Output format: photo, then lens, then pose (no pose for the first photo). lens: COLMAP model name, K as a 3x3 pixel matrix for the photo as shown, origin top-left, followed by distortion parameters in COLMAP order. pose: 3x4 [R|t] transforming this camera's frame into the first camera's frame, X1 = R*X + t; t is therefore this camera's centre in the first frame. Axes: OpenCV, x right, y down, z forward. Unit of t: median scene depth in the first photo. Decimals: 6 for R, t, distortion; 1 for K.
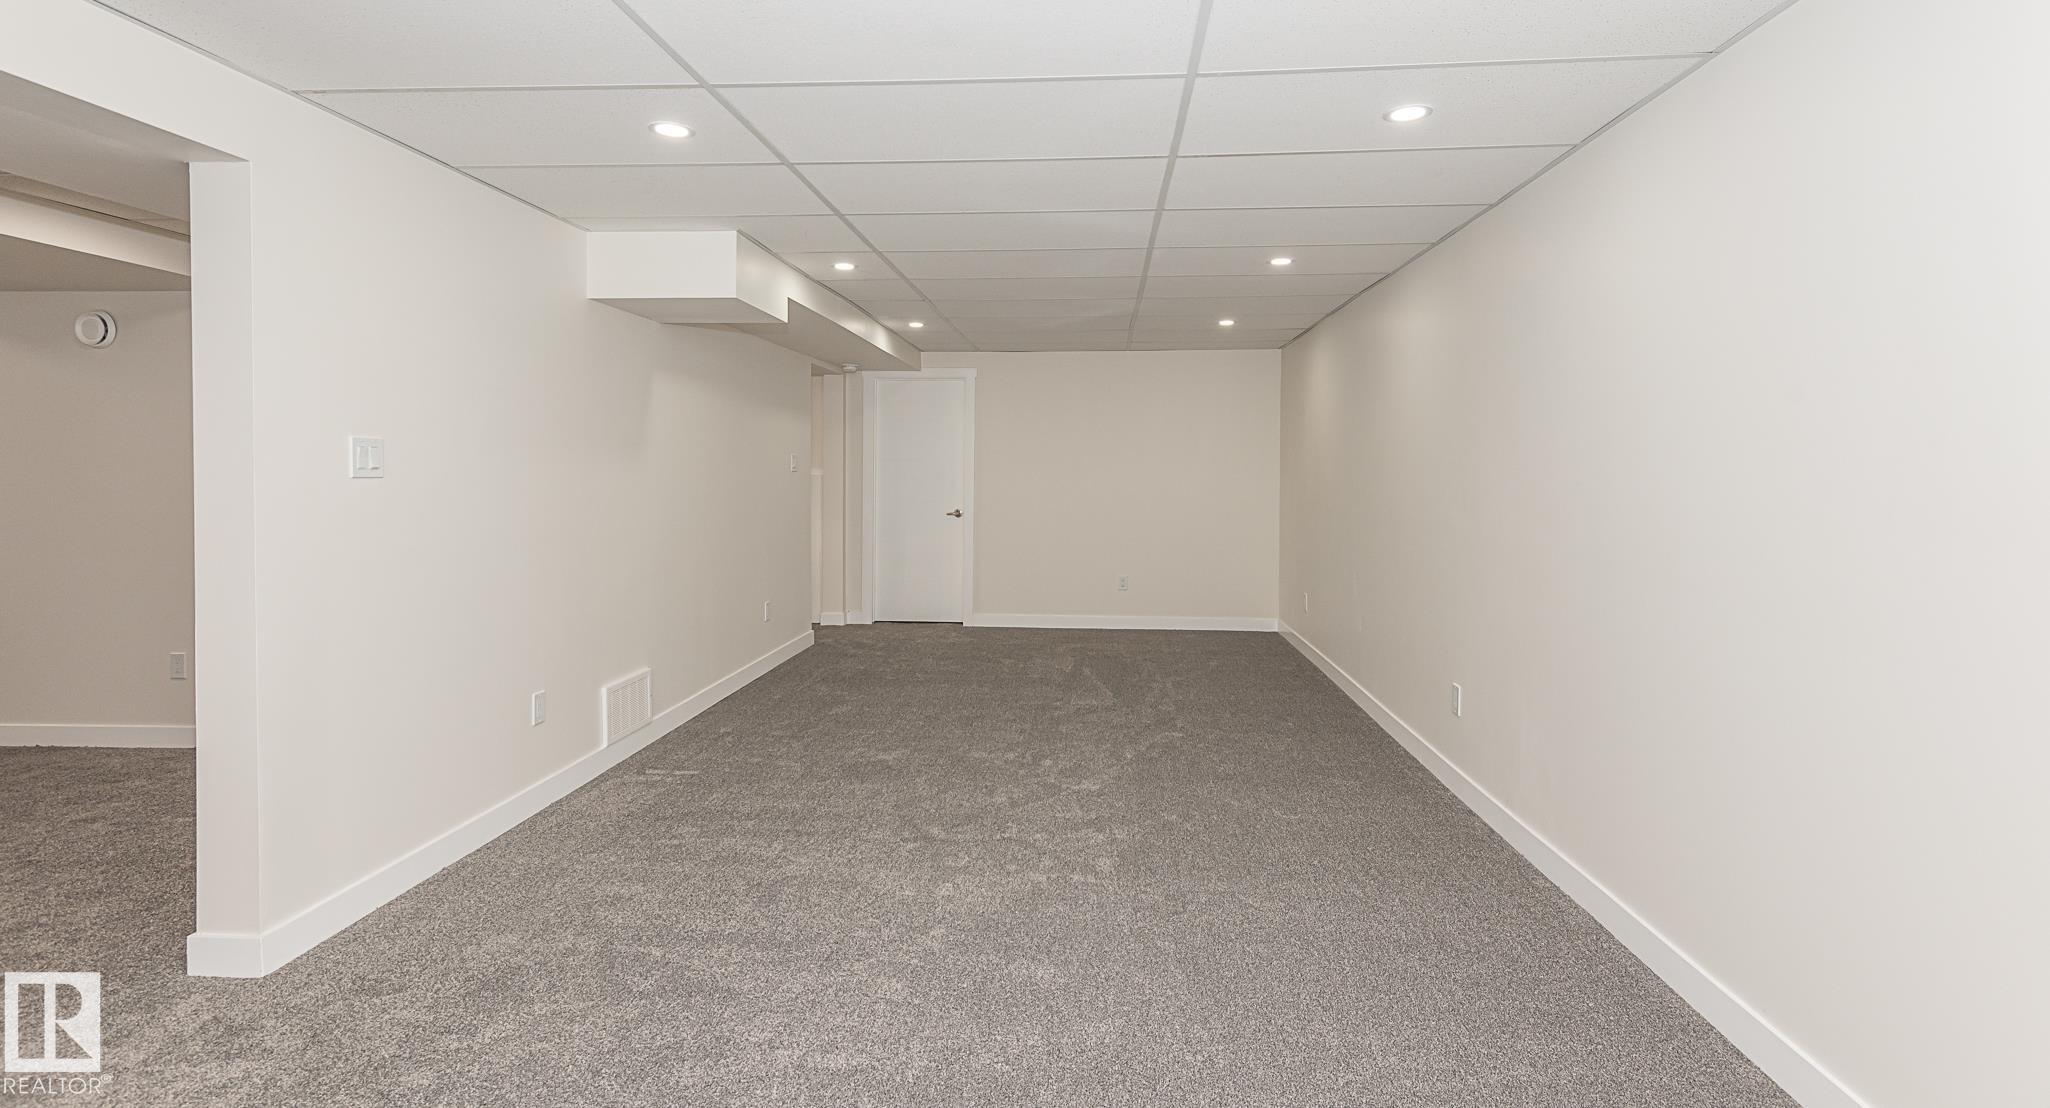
lens RADIAL K [[944.6, 0, 1050.8], [0, 944.6, 487.4], [0, 0, 1]] dist [-0.015700, -0.000761]
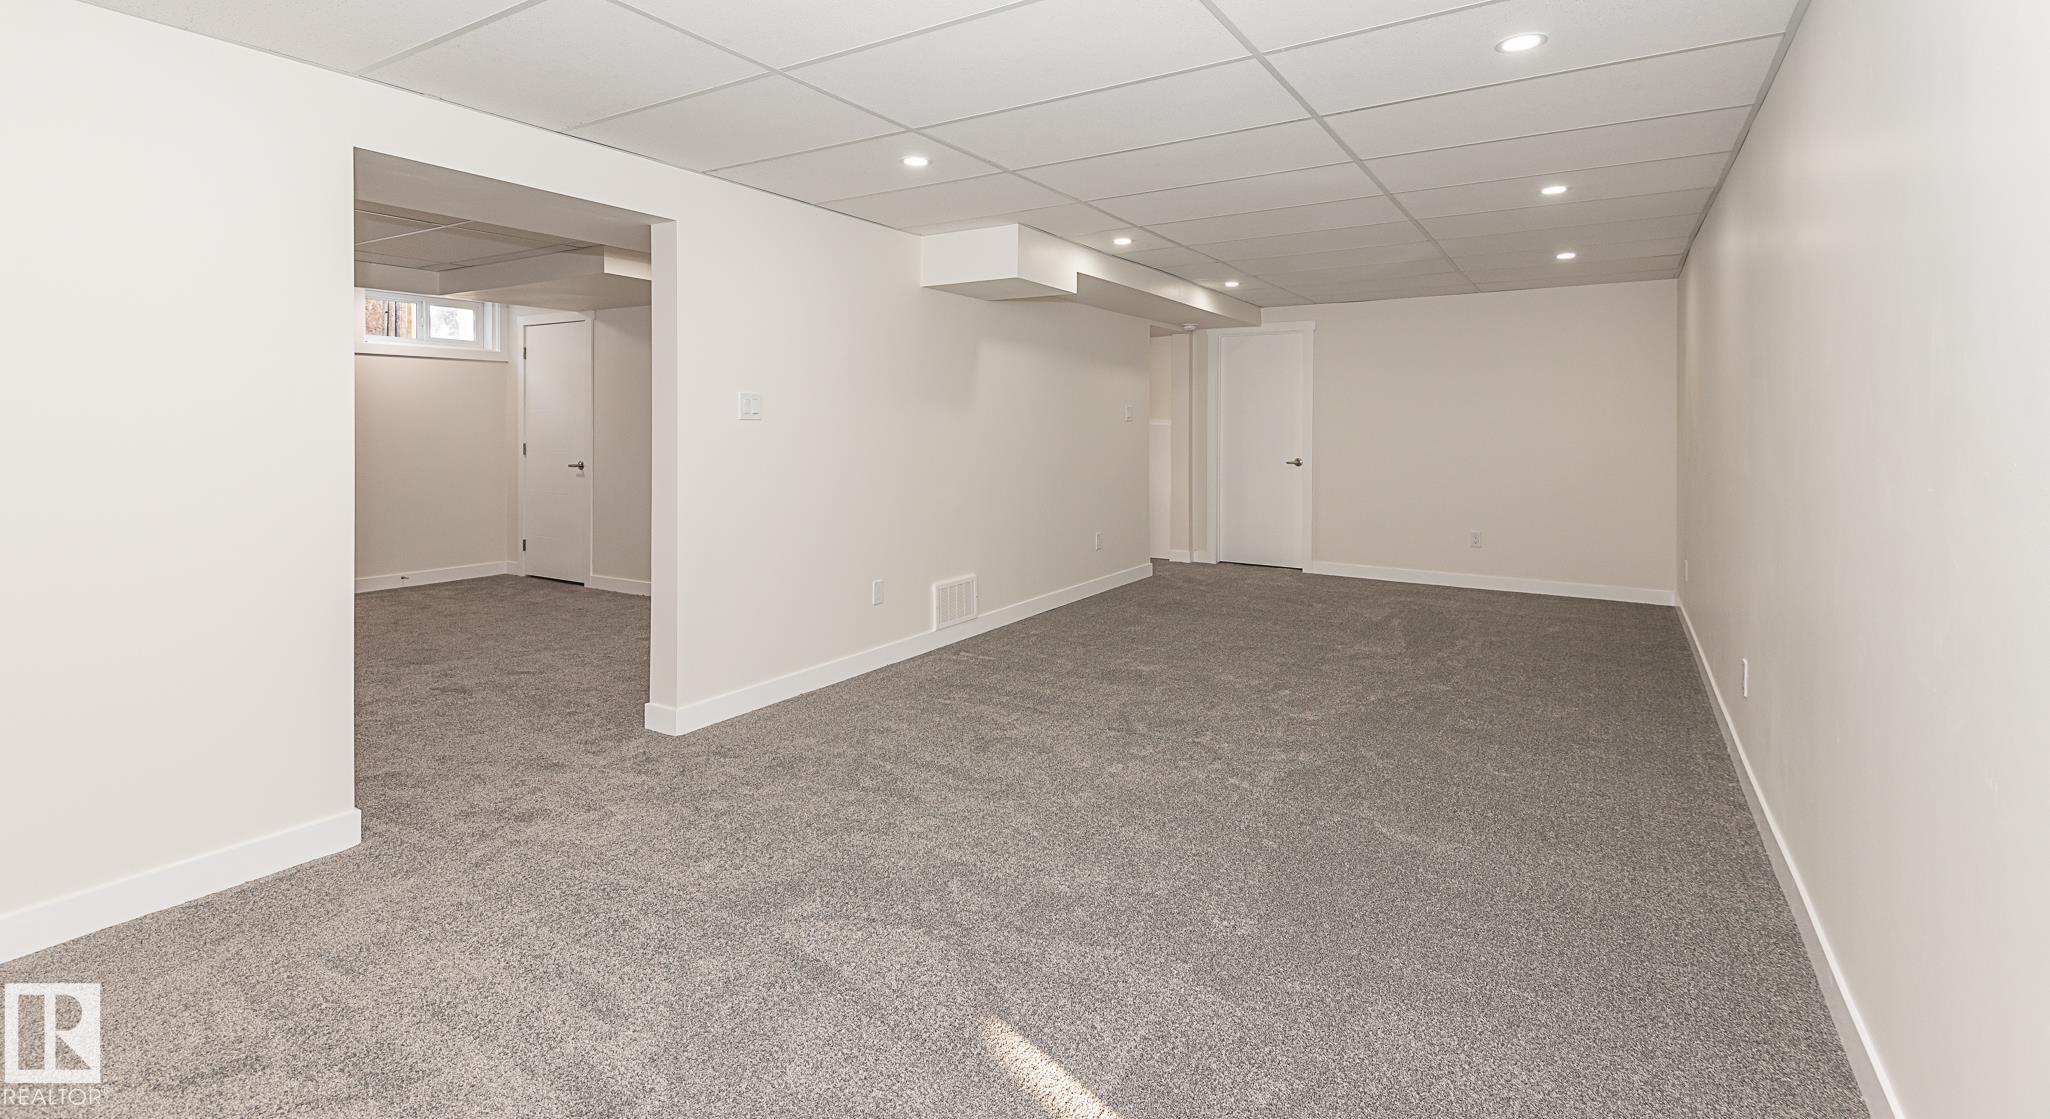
lens RADIAL K [[943.8, 0, 1051.1], [0, 943.8, 431.7], [0, 0, 1]] dist [0.007425, -0.000101]
pose [[0.873249, 0.002142, -0.487270, 0.272840], [-0.009178, 0.999885, -0.012053, 0.014595], [0.487189, 0.014998, 0.873168, -0.053929]]
